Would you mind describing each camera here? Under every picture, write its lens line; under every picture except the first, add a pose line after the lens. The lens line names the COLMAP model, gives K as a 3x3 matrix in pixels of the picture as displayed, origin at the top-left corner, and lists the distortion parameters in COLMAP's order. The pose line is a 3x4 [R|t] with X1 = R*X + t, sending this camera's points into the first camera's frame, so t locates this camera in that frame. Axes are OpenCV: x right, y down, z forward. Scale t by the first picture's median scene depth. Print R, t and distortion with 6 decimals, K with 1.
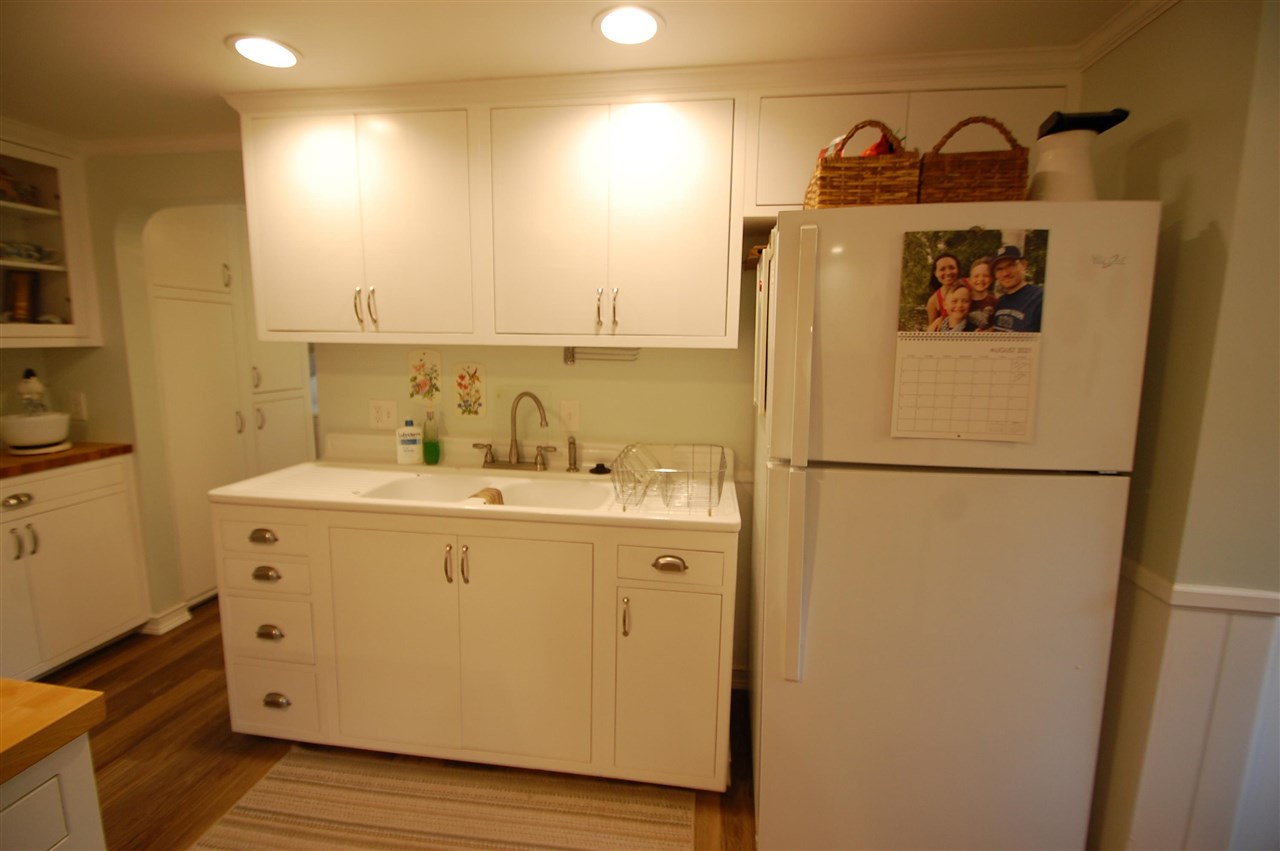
lens RADIAL K [[561.0, 0, 640.0], [0, 561.0, 425.5], [0, 0, 1]] dist [-0.014236, -0.000195]
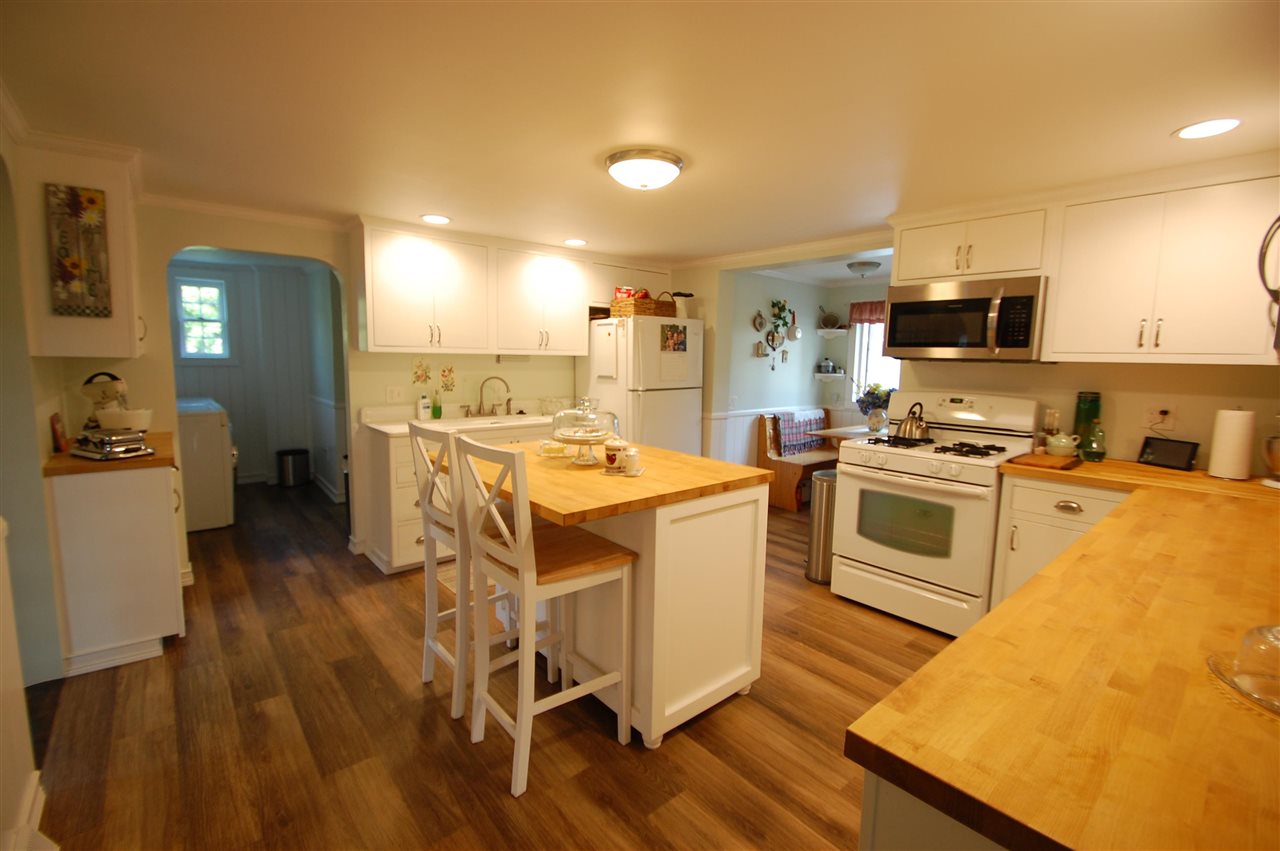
lens RADIAL K [[561.0, 0, 640.0], [0, 561.0, 425.5], [0, 0, 1]] dist [-0.014236, -0.000195]
pose [[0.660728, -0.093963, 0.744721, -2.092165], [0.099923, 0.994314, 0.036802, 0.144415], [-0.743945, 0.050099, 0.666360, -1.144089]]
